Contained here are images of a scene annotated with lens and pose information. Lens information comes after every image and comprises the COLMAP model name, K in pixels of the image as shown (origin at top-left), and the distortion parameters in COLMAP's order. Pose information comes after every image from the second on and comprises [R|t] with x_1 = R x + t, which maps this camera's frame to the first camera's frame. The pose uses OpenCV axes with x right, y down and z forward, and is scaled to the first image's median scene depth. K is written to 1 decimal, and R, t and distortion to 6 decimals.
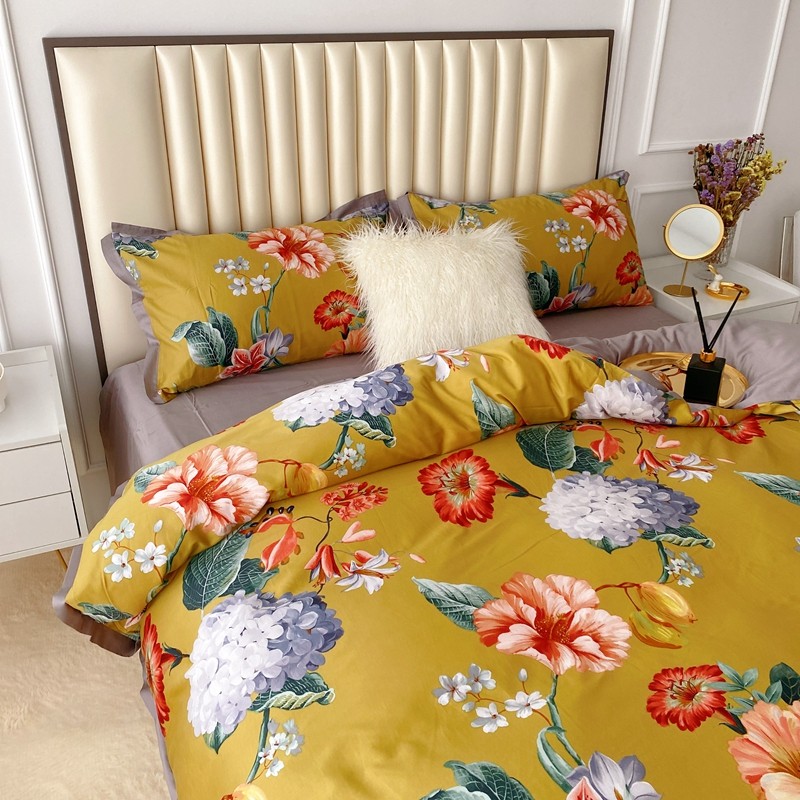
lens RADIAL K [[822.3, 0, 400.9], [0, 822.3, 390.0], [0, 0, 1]] dist [0.014139, 0.000000]
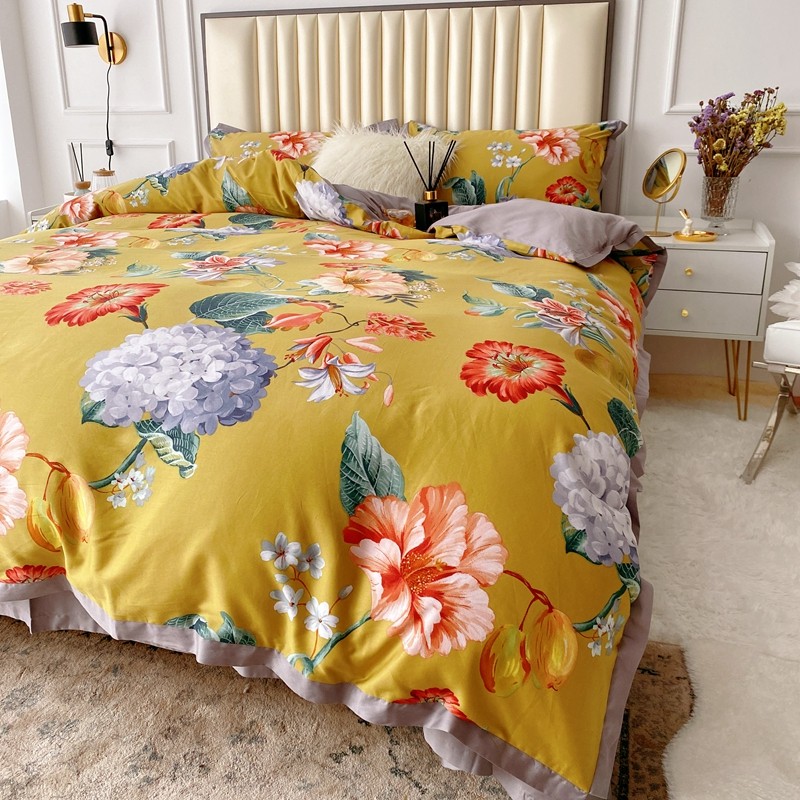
lens RADIAL K [[822.3, 0, 401.9], [0, 822.3, 387.8], [0, 0, 1]] dist [0.014139, 0.000000]
pose [[0.743913, 0.189651, -0.640801, 1.047422], [-0.290819, 0.955201, -0.054915, 0.277131], [0.601679, 0.227209, 0.765740, 0.085204]]
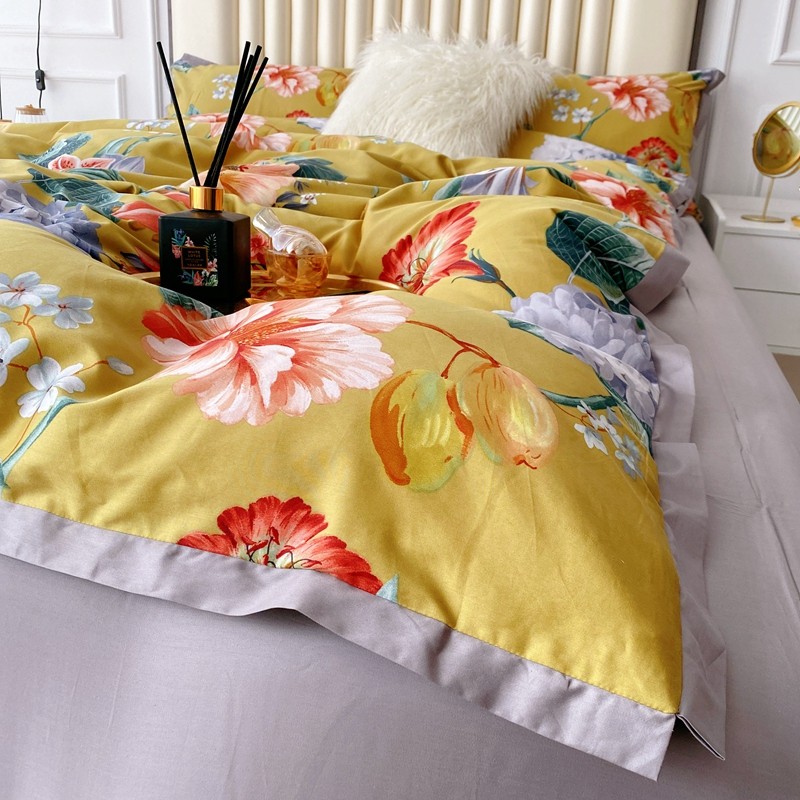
lens RADIAL K [[822.3, 0, 395.6], [0, 822.3, 365.9], [0, 0, 1]] dist [0.014139, 0.000000]
pose [[0.770863, 0.214199, -0.599907, 0.745802], [-0.316543, 0.946069, -0.068951, 0.230767], [0.552784, 0.243048, 0.797093, 0.284771]]
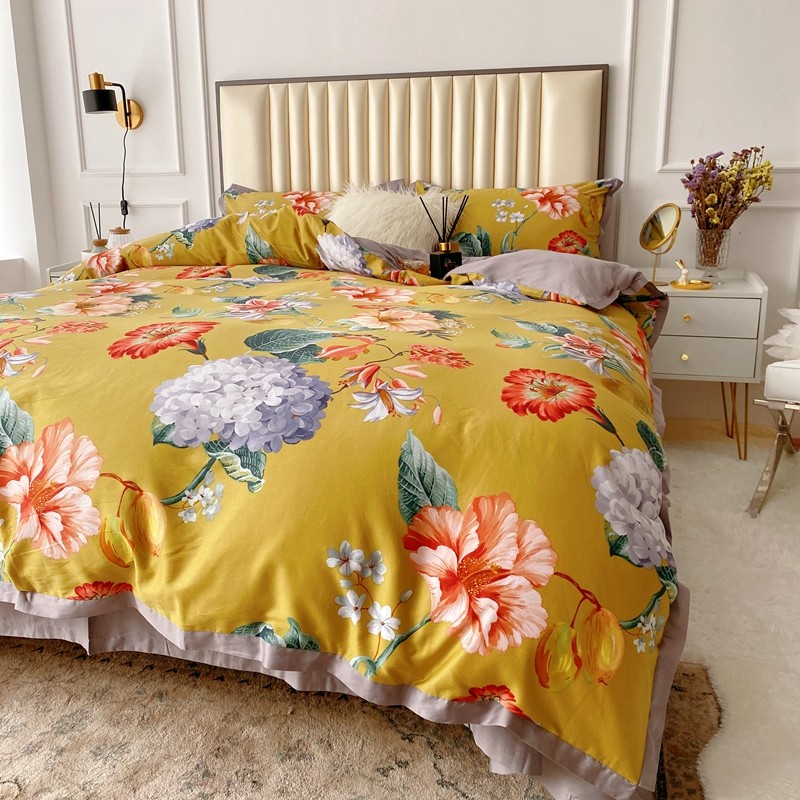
lens RADIAL K [[822.3, 0, 402.6], [0, 822.3, 391.2], [0, 0, 1]] dist [0.014139, 0.000000]
pose [[0.757874, 0.136598, -0.637940, 1.047163], [-0.279423, 0.951571, -0.128202, 0.320689], [0.589533, 0.275416, 0.759340, 0.030270]]
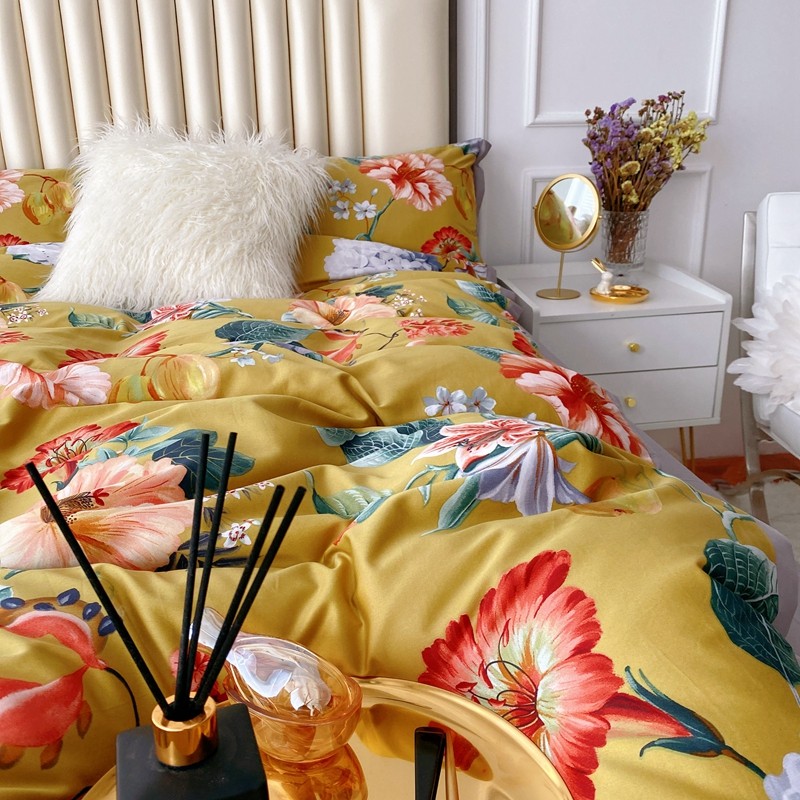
lens RADIAL K [[822.3, 0, 387.3], [0, 822.3, 401.9], [0, 0, 1]] dist [0.014139, 0.000000]
pose [[0.959087, 0.057724, -0.277163, 0.528758], [-0.091742, 0.989535, -0.111372, 0.097718], [0.267834, 0.132242, 0.954346, 0.332629]]
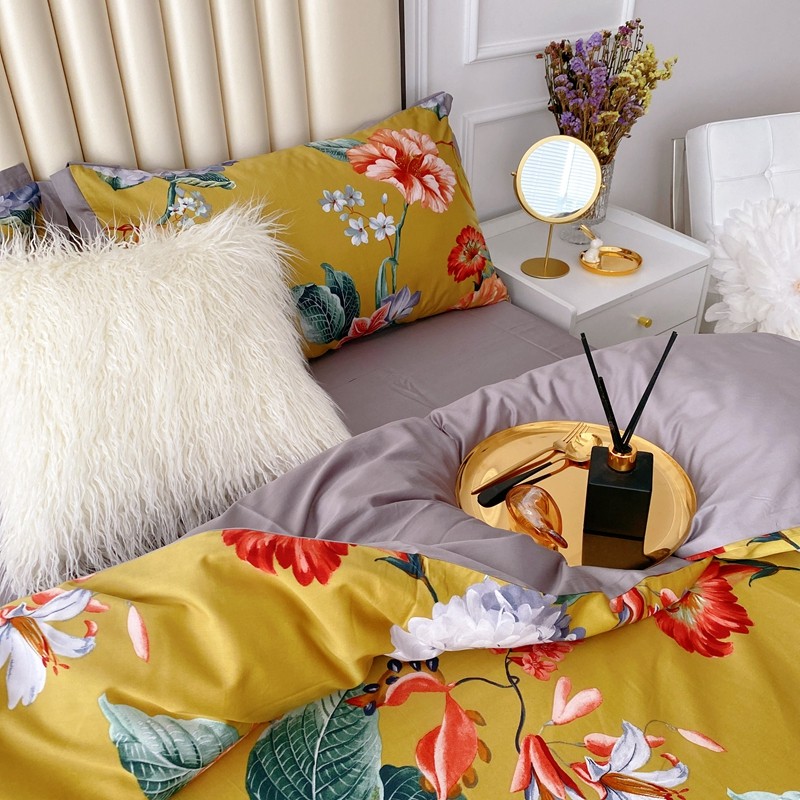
lens RADIAL K [[822.3, 0, 400.3], [0, 822.3, 401.6], [0, 0, 1]] dist [0.014139, 0.000000]
pose [[0.980052, -0.129335, 0.150897, 0.139714], [0.112293, 0.986823, 0.116492, -0.136712], [-0.163975, -0.097223, 0.981662, 0.450865]]
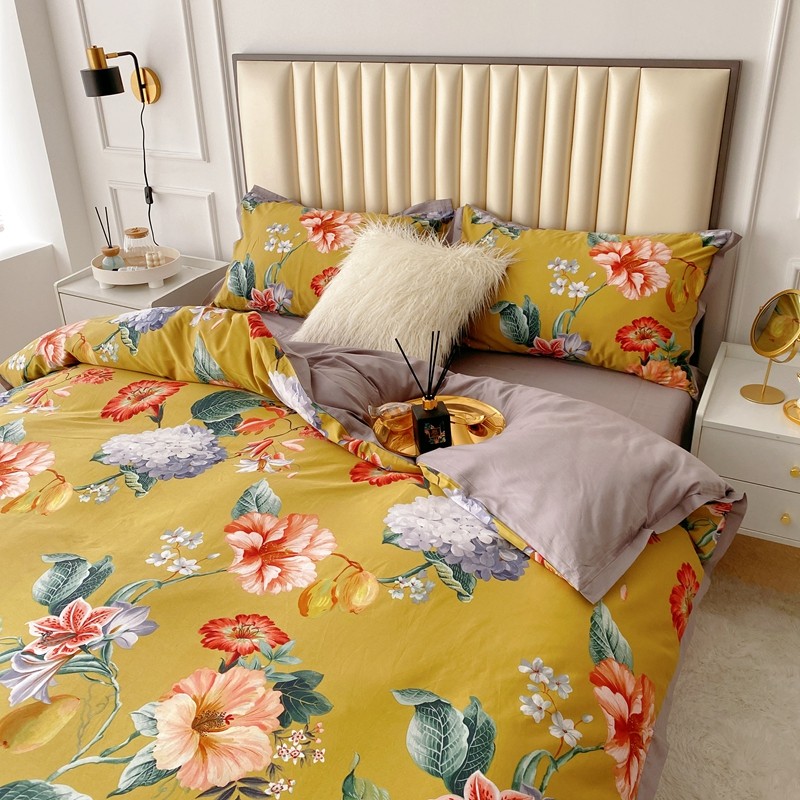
lens RADIAL K [[822.3, 0, 399.5], [0, 822.3, 386.1], [0, 0, 1]] dist [0.014139, 0.000000]
pose [[0.595782, 0.324702, -0.734583, 0.923453], [-0.330755, 0.932665, 0.144001, -0.164863], [0.731878, 0.157174, 0.663062, 0.300607]]
